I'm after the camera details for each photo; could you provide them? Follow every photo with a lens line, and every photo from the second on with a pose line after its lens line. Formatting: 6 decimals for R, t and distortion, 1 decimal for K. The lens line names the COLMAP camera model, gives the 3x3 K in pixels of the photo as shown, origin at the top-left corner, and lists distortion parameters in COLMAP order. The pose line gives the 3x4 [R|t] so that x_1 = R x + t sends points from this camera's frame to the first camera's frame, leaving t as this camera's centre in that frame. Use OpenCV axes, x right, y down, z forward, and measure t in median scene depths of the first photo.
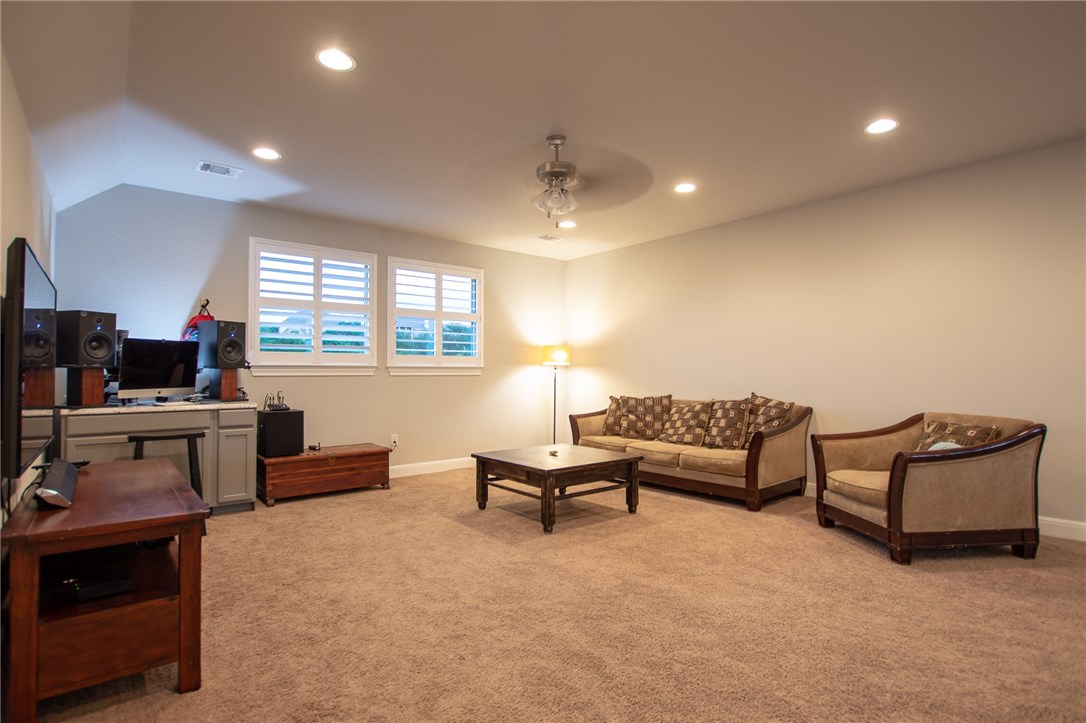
lens RADIAL K [[501.8, 0, 543.0], [0, 501.8, 361.5], [0, 0, 1]] dist [-0.000344, -0.000046]
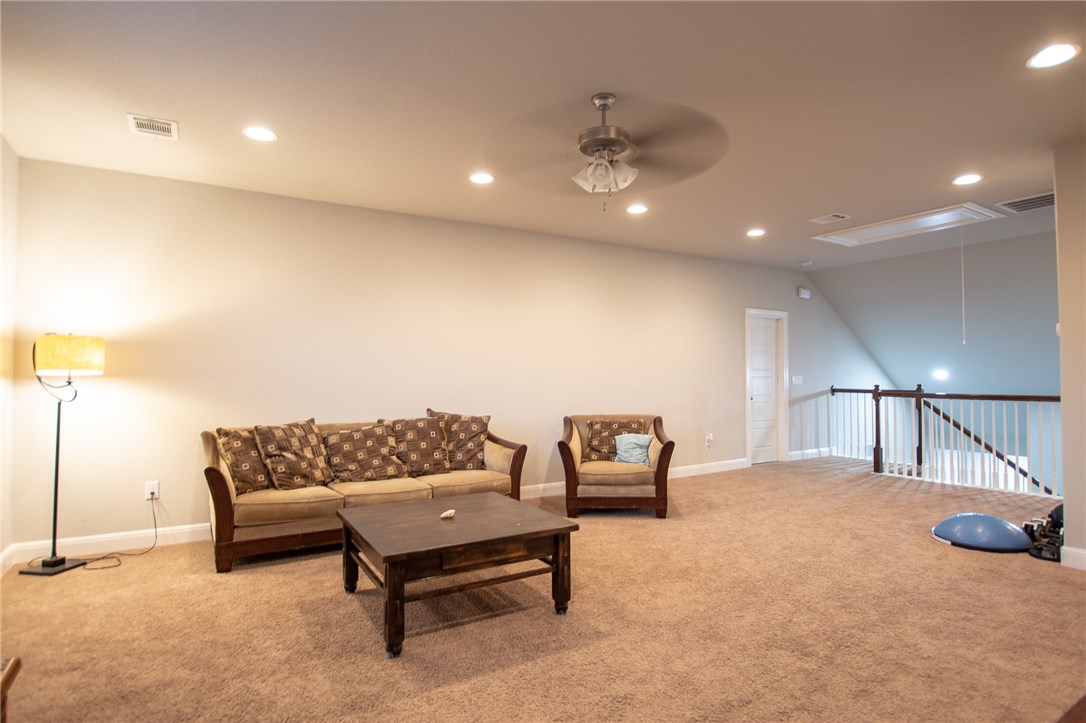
lens RADIAL K [[558.2, 0, 550.8], [0, 558.2, 364.8], [0, 0, 1]] dist [-0.020270, 0.002420]
pose [[0.177130, 0.021757, 0.983947, -0.727873], [-0.013716, 0.999713, -0.019637, 0.000211], [-0.984092, -0.010017, 0.177377, 0.806115]]
